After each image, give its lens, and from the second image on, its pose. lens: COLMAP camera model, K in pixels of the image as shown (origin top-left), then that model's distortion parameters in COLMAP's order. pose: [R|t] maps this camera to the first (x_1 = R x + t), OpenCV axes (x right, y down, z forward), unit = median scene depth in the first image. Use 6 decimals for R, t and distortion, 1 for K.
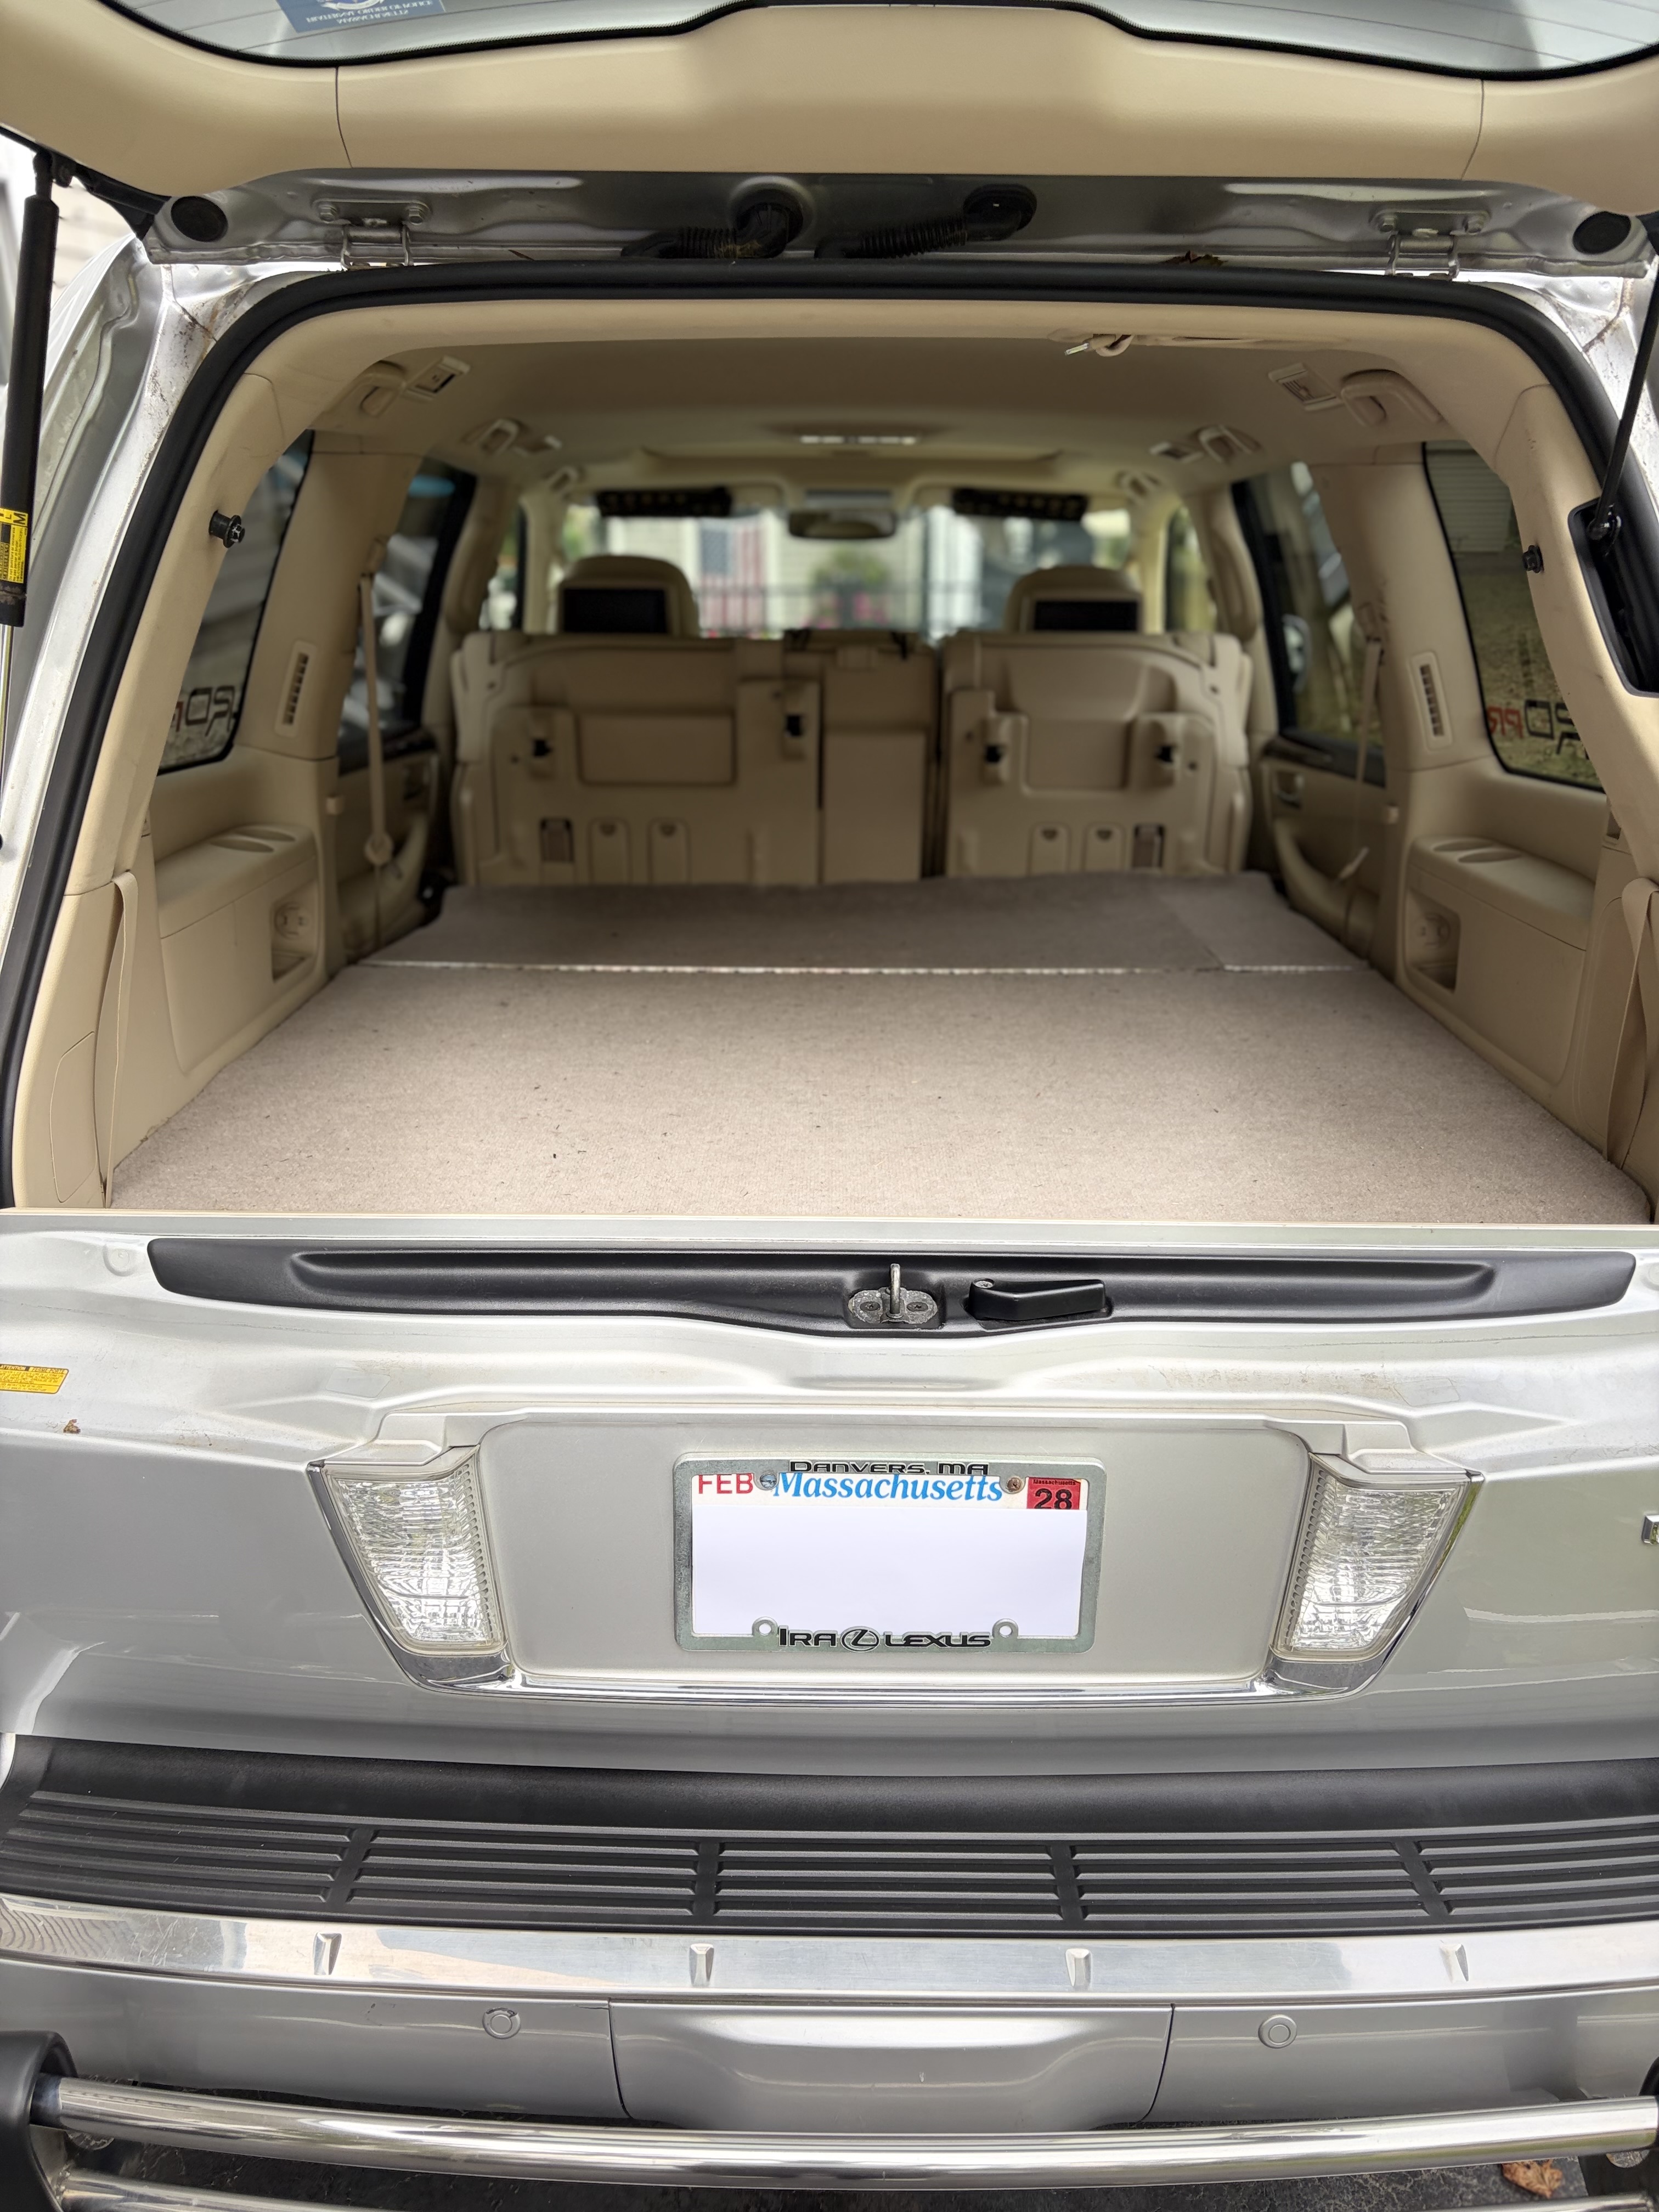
lens RADIAL K [[1725.4, 0, 829.5], [0, 1725.4, 1106.0], [0, 0, 1]] dist [0.060432, -0.081825]
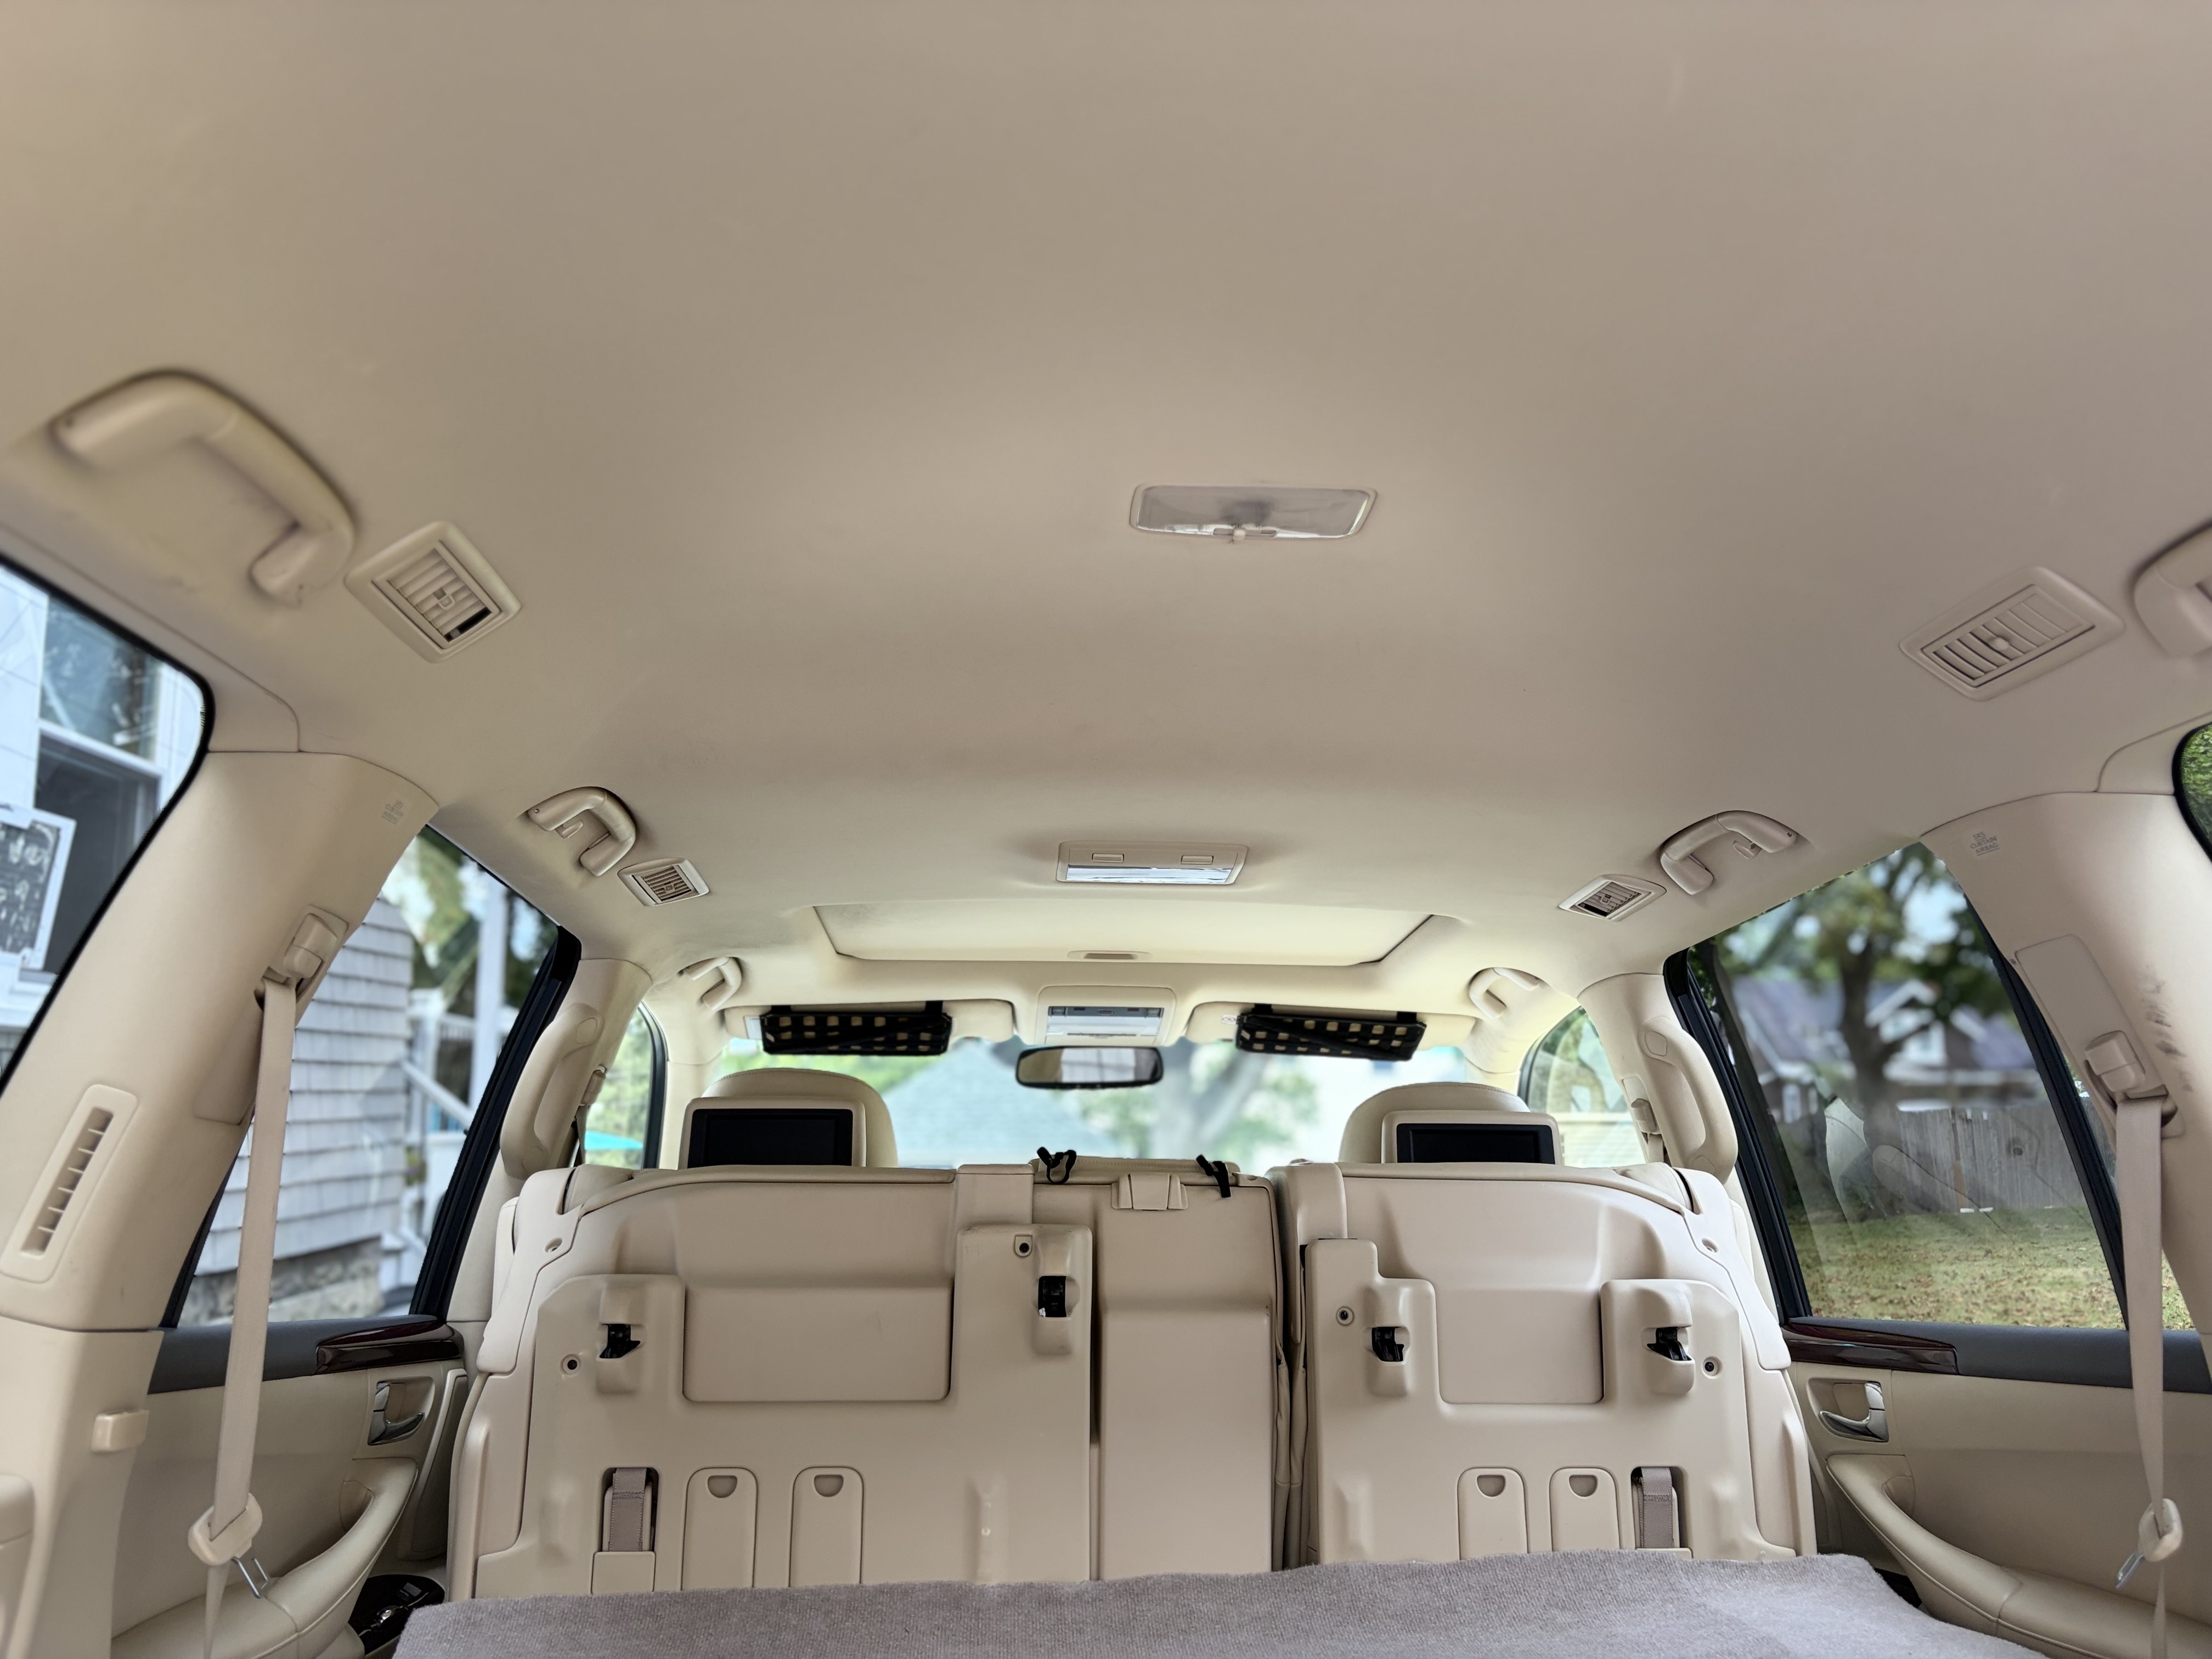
lens RADIAL K [[1725.4, 0, 1113.9], [0, 1725.4, 840.5], [0, 0, 1]] dist [0.060432, -0.081825]
pose [[0.998390, 0.007280, 0.056255, -0.033951], [0.021942, 0.864961, -0.501359, -0.054451], [-0.052308, 0.501786, 0.863409, 0.394141]]
